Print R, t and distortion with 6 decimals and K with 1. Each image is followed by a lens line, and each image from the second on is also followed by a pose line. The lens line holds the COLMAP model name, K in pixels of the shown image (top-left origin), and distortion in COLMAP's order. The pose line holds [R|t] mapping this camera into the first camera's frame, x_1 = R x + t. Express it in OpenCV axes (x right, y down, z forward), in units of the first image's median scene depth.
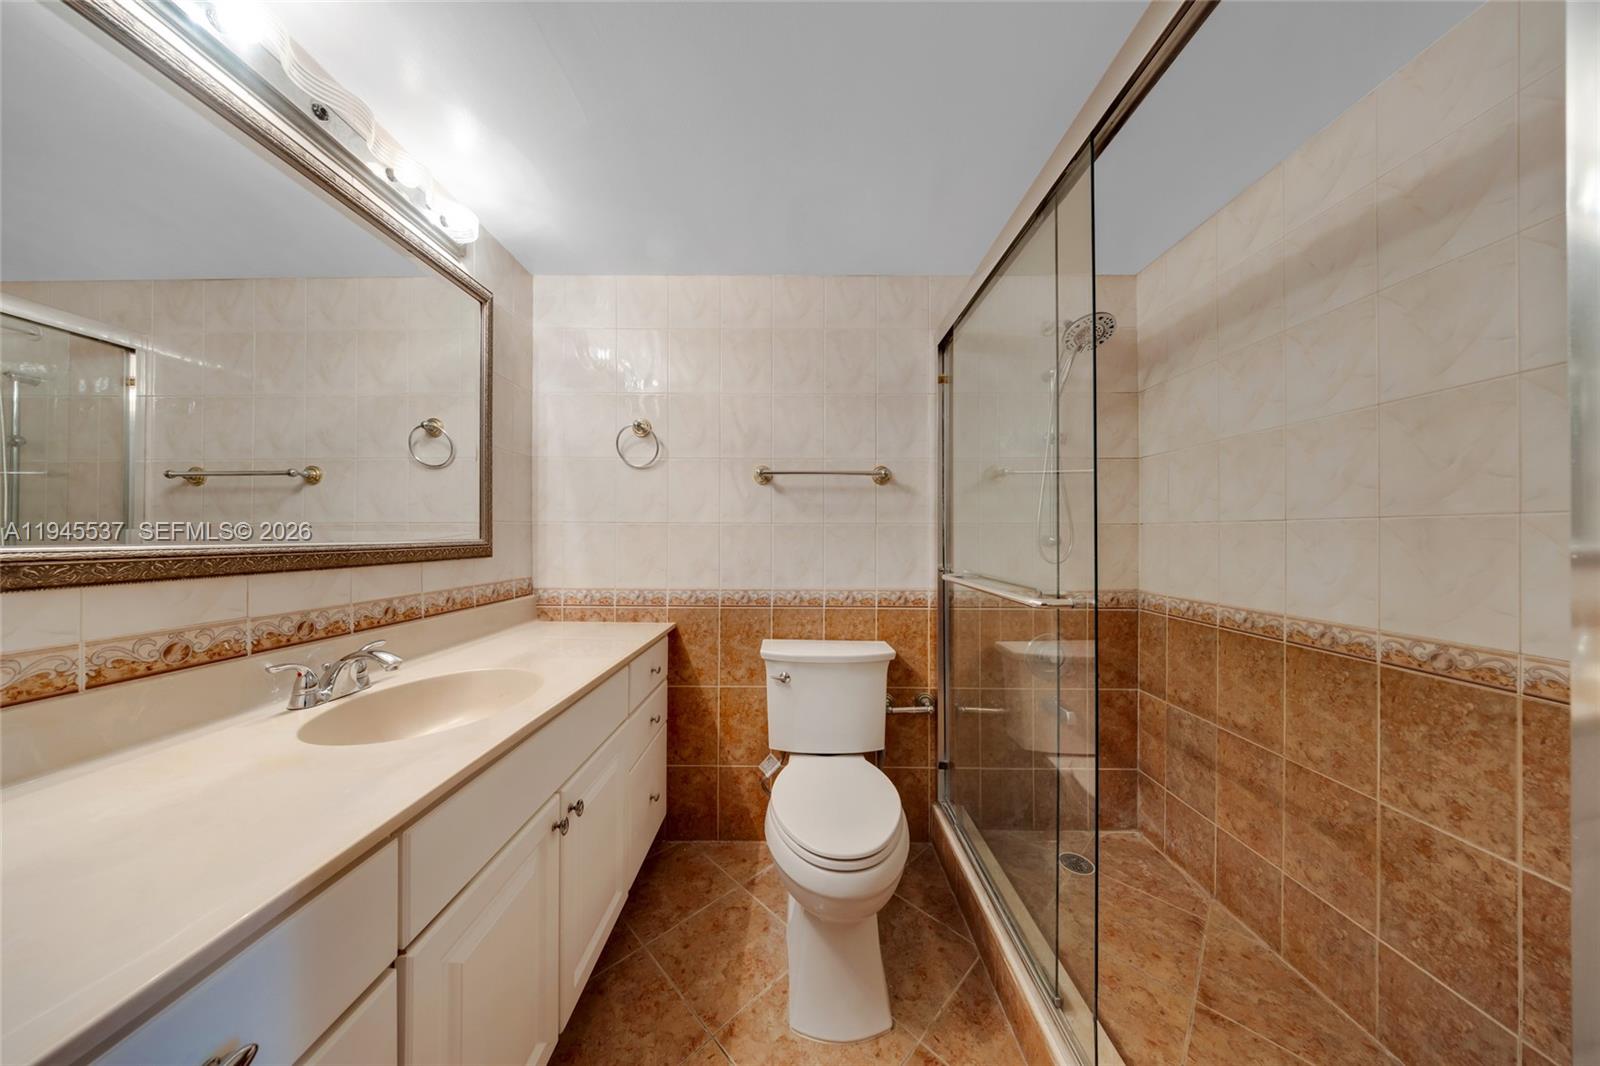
lens RADIAL K [[466.2, 0, 806.1], [0, 466.2, 530.6], [0, 0, 1]] dist [0.001204, -0.001683]
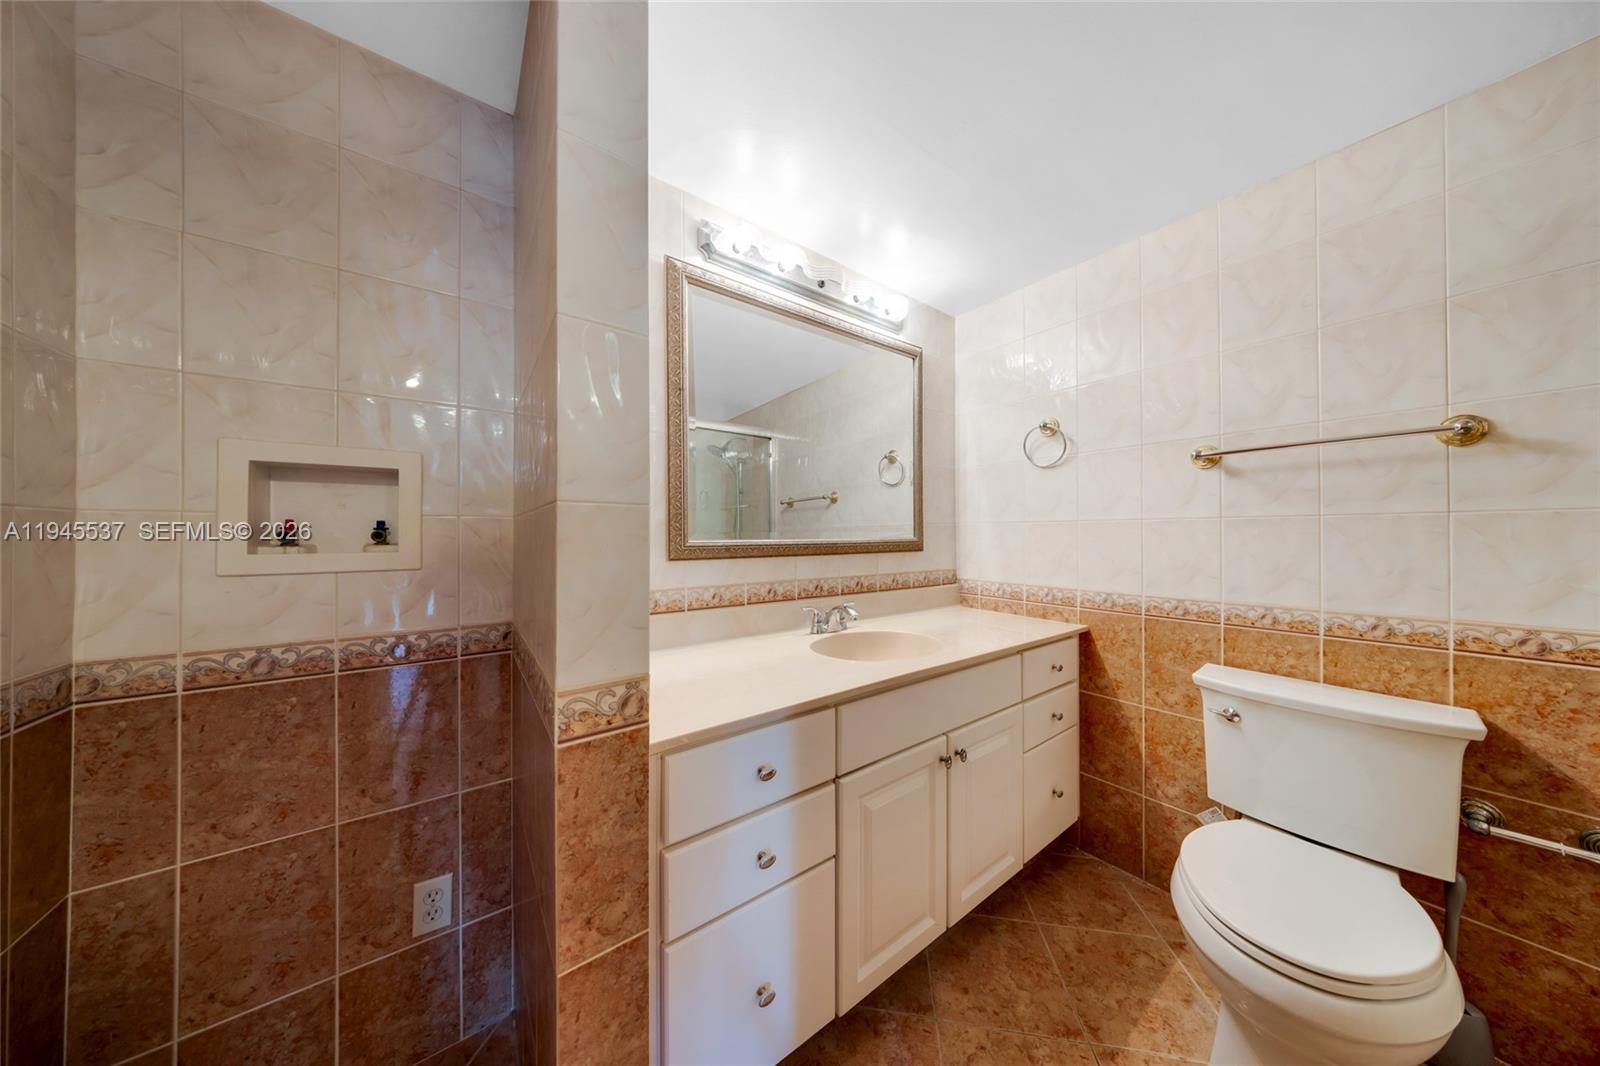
lens RADIAL K [[466.2, 0, 794.0], [0, 466.2, 531.6], [0, 0, 1]] dist [0.001204, -0.001683]
pose [[0.584700, -0.011120, -0.811173, 0.159351], [0.012545, 0.999910, -0.004664, 0.002970], [0.811152, -0.007449, 0.584787, -0.047102]]
